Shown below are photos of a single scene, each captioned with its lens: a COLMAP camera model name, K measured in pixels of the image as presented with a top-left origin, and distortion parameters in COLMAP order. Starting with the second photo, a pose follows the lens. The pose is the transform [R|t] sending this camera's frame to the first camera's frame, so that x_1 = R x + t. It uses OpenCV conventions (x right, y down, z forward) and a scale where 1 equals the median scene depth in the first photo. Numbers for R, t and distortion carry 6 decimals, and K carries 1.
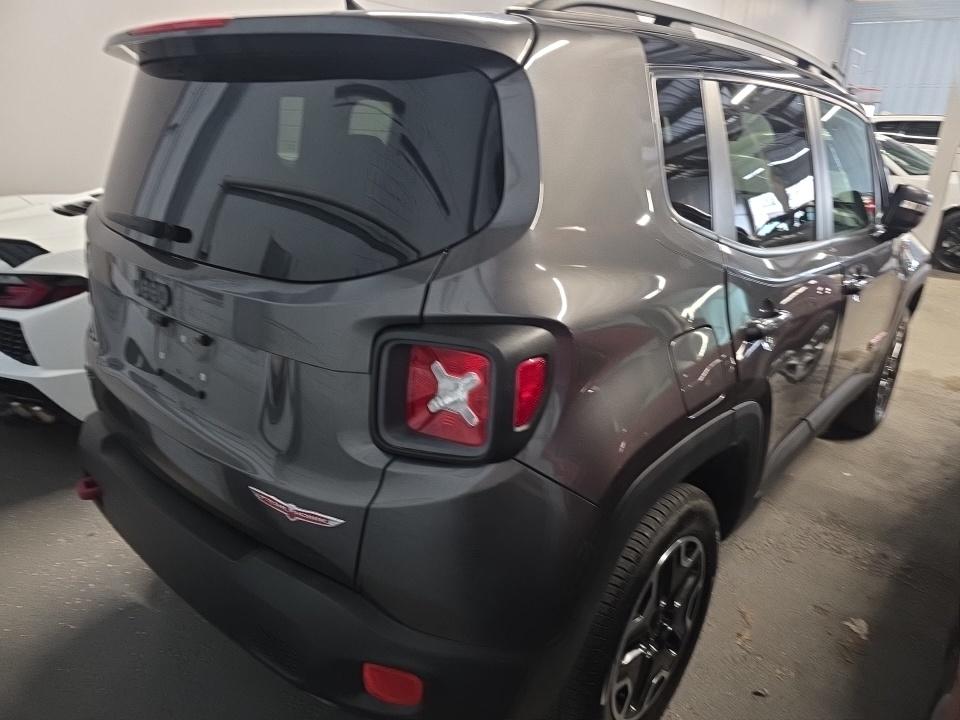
lens RADIAL K [[647.3, 0, 480.0], [0, 647.3, 360.0], [0, 0, 1]] dist [0.011921, 0.004831]
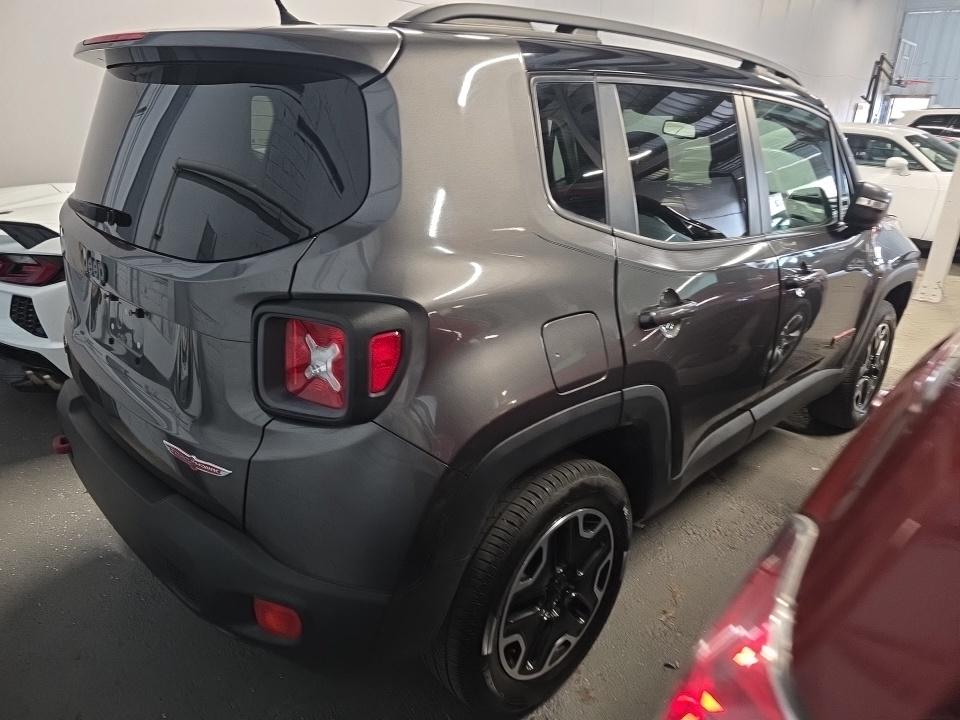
lens RADIAL K [[637.8, 0, 480.6], [0, 637.8, 354.3], [0, 0, 1]] dist [0.038416, 0.000214]
pose [[0.996768, 0.029588, -0.074680, 0.238127], [-0.029380, 0.999561, 0.003892, 0.018420], [0.074762, -0.001685, 0.997200, -0.077124]]
